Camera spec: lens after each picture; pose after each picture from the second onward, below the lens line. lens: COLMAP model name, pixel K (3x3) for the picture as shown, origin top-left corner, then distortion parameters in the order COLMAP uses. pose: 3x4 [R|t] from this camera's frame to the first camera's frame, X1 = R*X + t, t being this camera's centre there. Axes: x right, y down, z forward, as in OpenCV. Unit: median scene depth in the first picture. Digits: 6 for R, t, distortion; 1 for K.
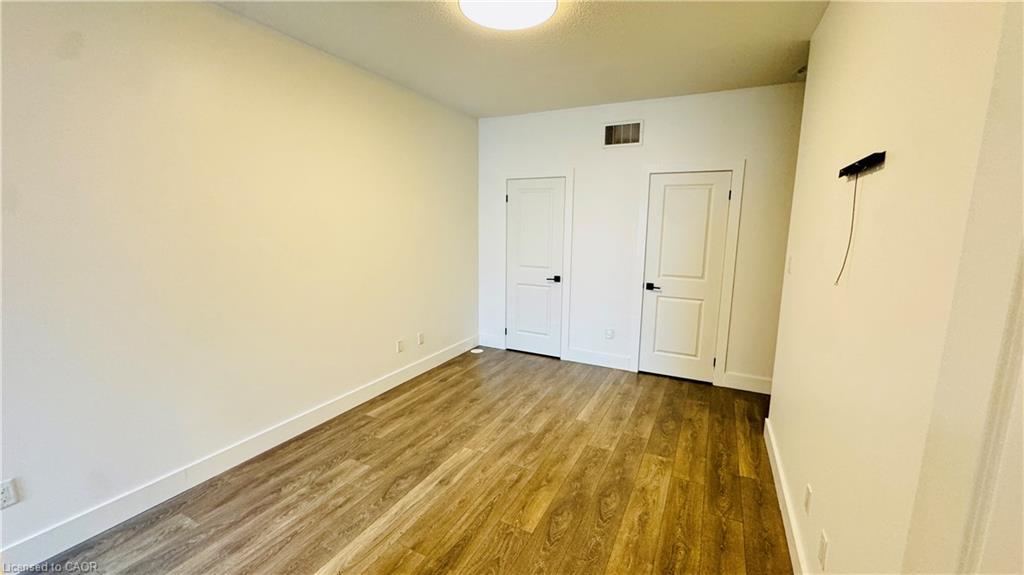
lens RADIAL K [[411.4, 0, 511.5], [0, 411.4, 286.5], [0, 0, 1]] dist [-0.007426, 0.000470]
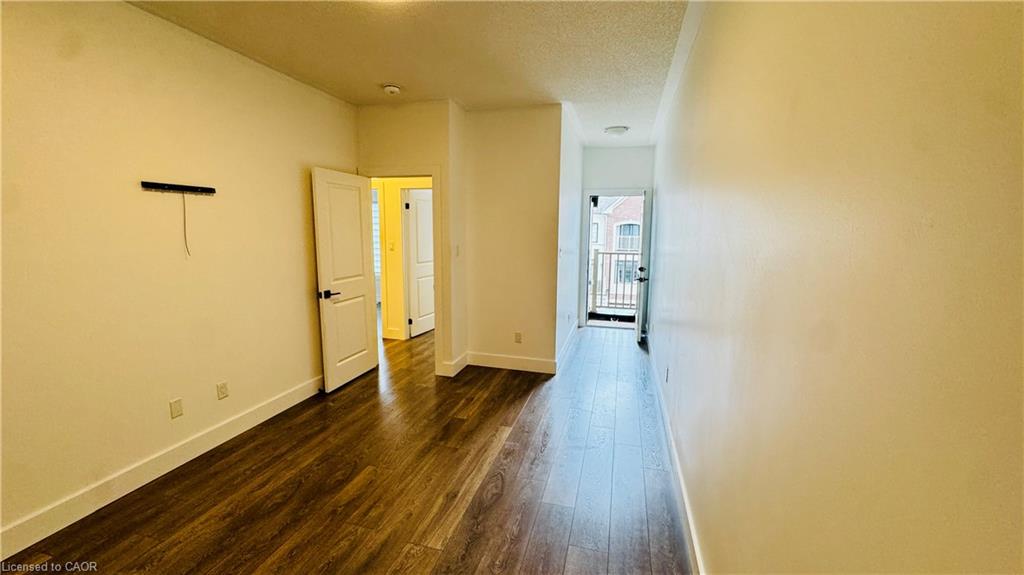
lens RADIAL K [[411.4, 0, 512.0], [0, 411.4, 287.0], [0, 0, 1]] dist [-0.007426, 0.000470]
pose [[-0.979309, 0.007074, -0.202245, -0.112679], [-0.050570, 0.959128, 0.278417, -0.263573], [0.195949, 0.282883, -0.938925, 1.797243]]
